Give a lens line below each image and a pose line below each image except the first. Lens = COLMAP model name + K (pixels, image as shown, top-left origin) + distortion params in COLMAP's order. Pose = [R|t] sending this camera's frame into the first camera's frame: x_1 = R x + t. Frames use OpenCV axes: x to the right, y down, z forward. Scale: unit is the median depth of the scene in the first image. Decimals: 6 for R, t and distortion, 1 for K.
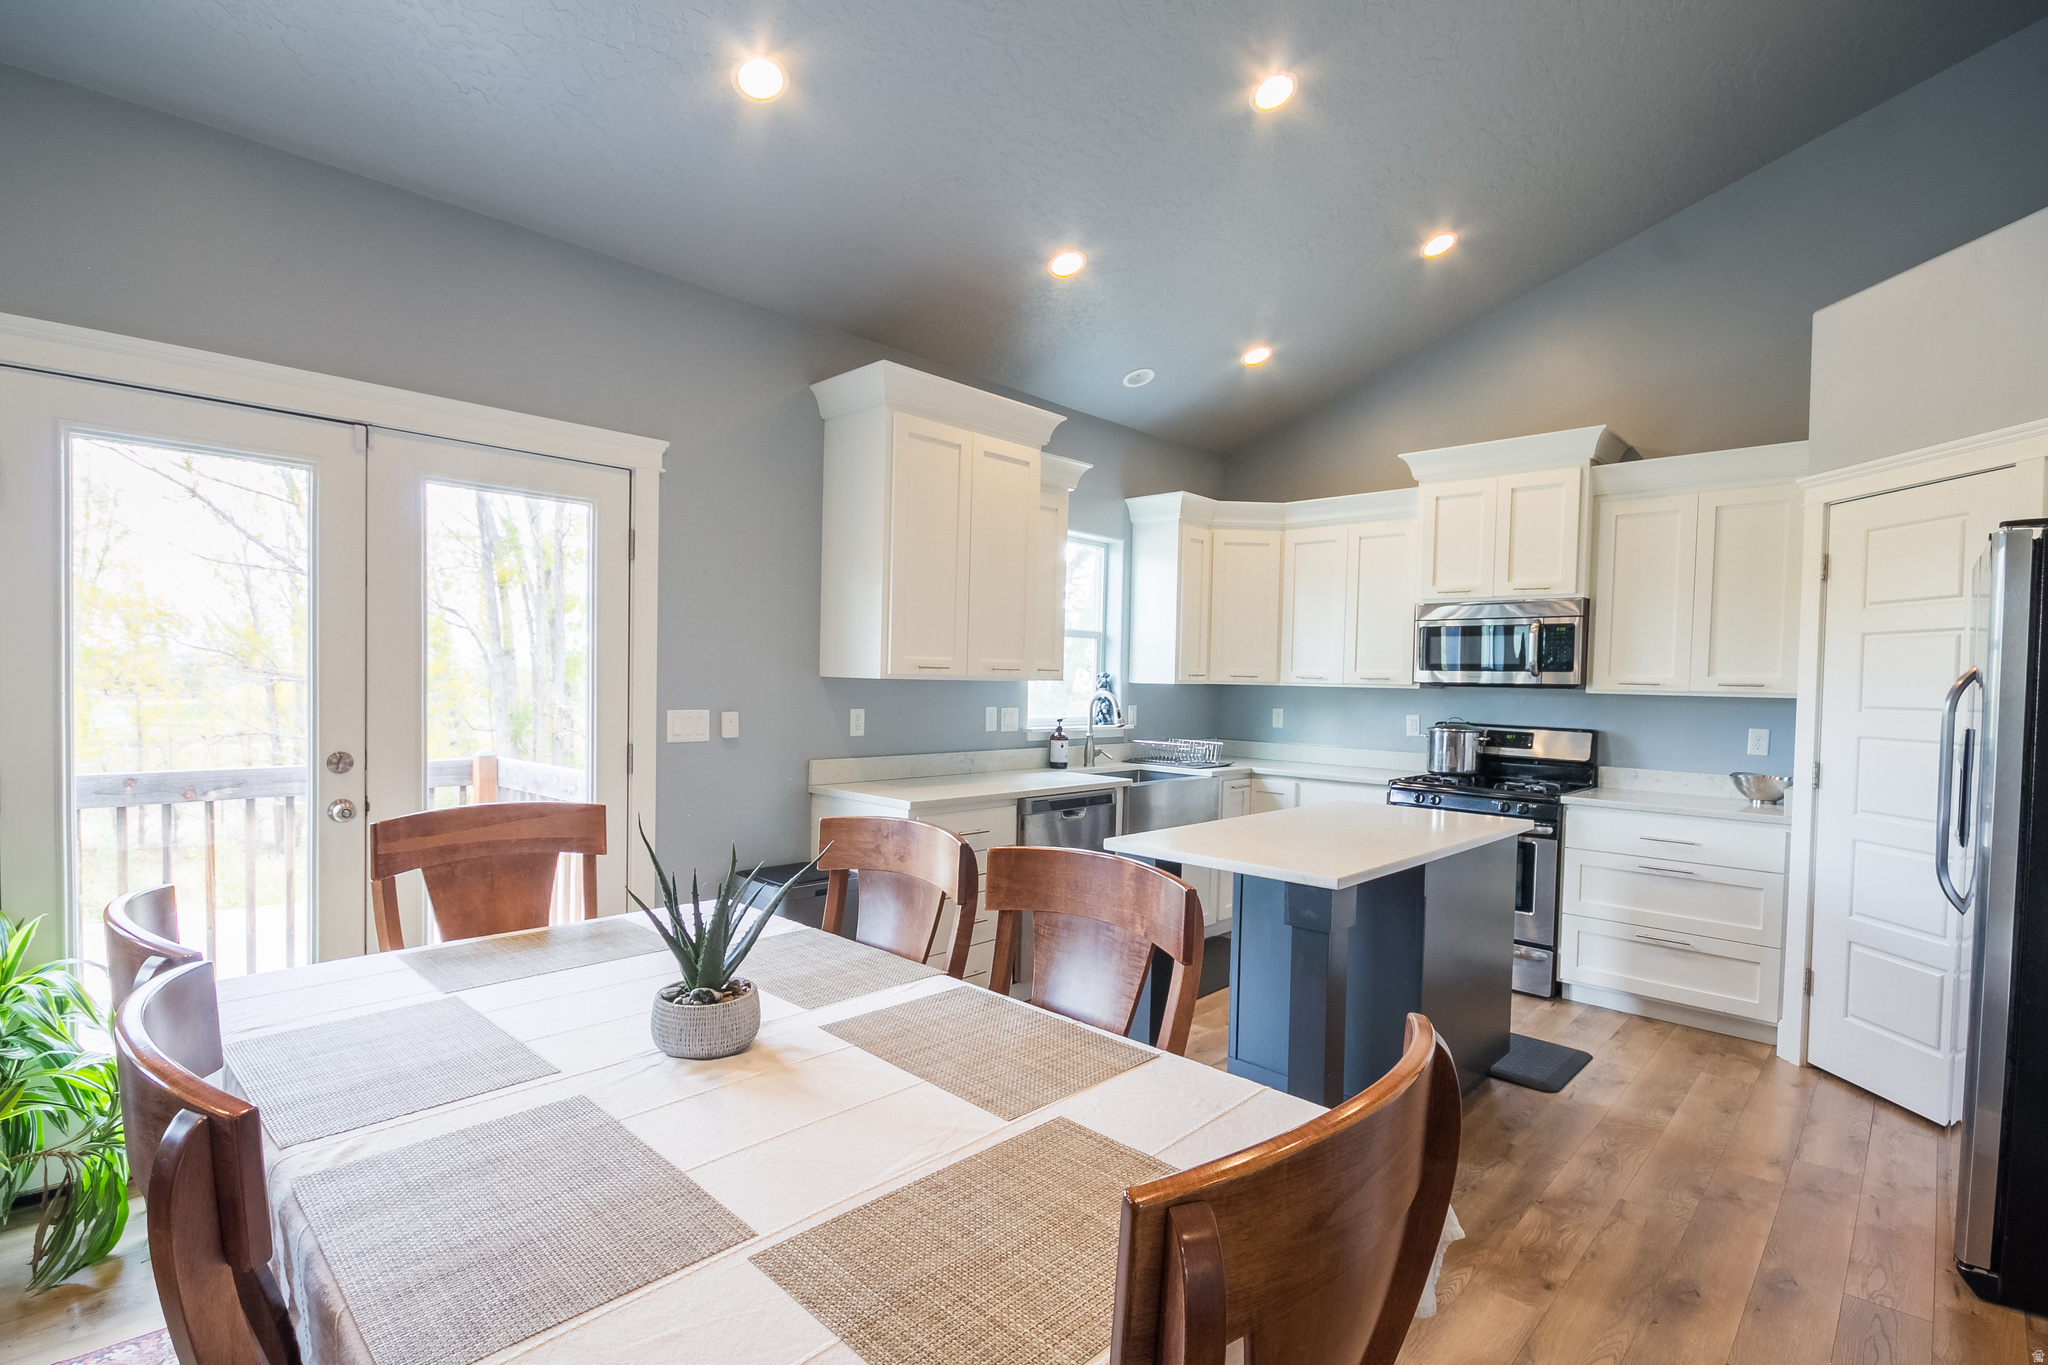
lens RADIAL K [[966.6, 0, 1028.7], [0, 966.6, 674.3], [0, 0, 1]] dist [-0.004410, -0.000991]
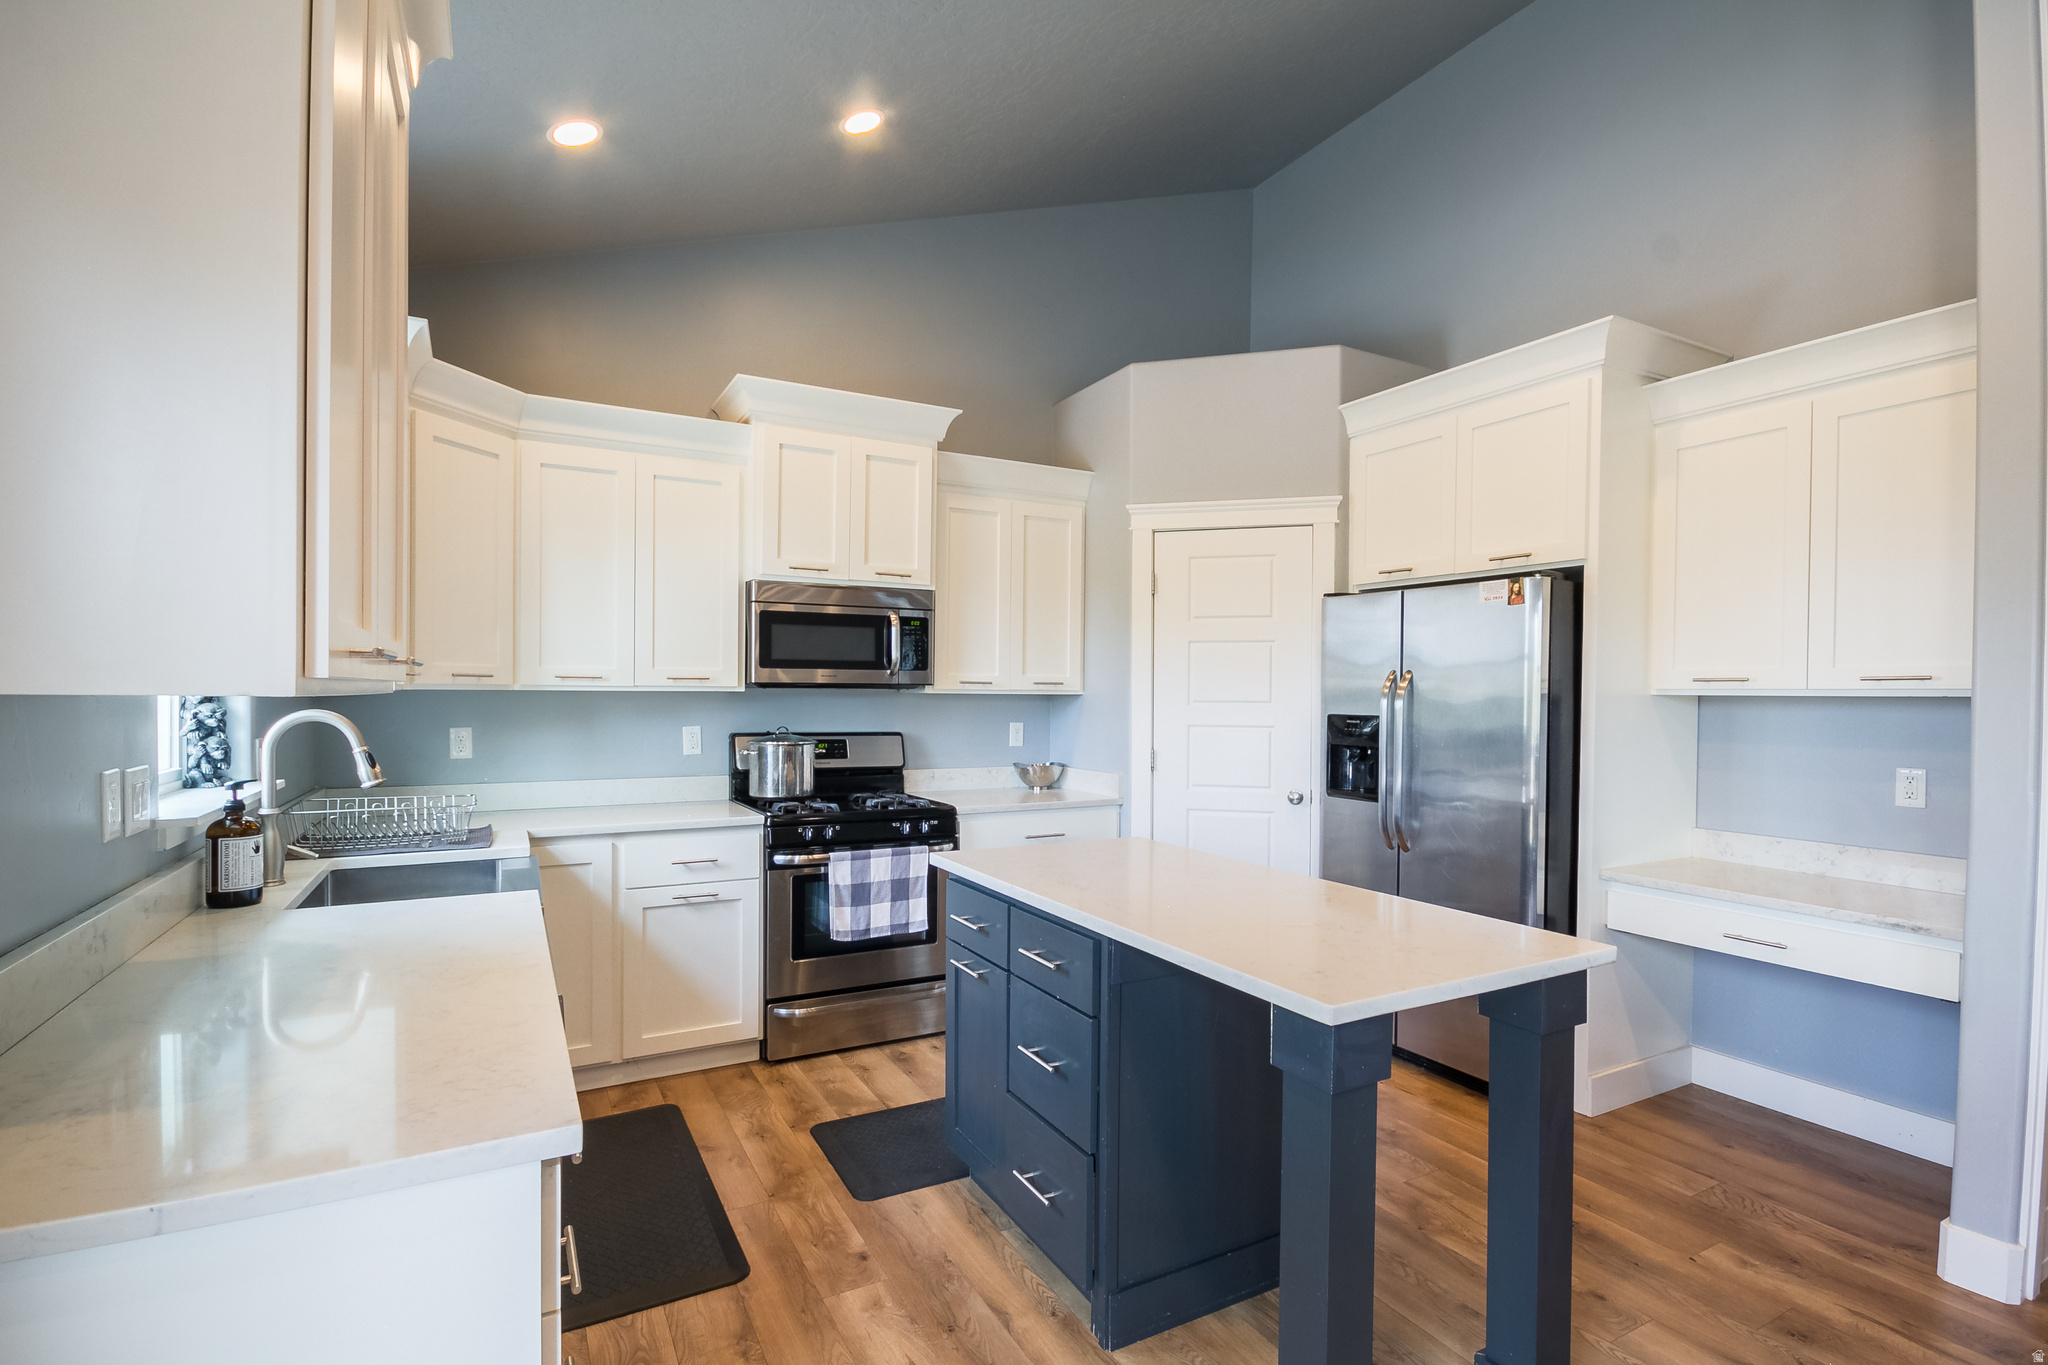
lens RADIAL K [[966.6, 0, 1027.7], [0, 966.6, 688.5], [0, 0, 1]] dist [-0.004410, -0.000991]
pose [[0.296517, -0.015535, 0.954901, -0.262223], [-0.005741, 0.999821, 0.018048, -0.002415], [-0.955010, -0.010833, 0.296375, 0.584619]]
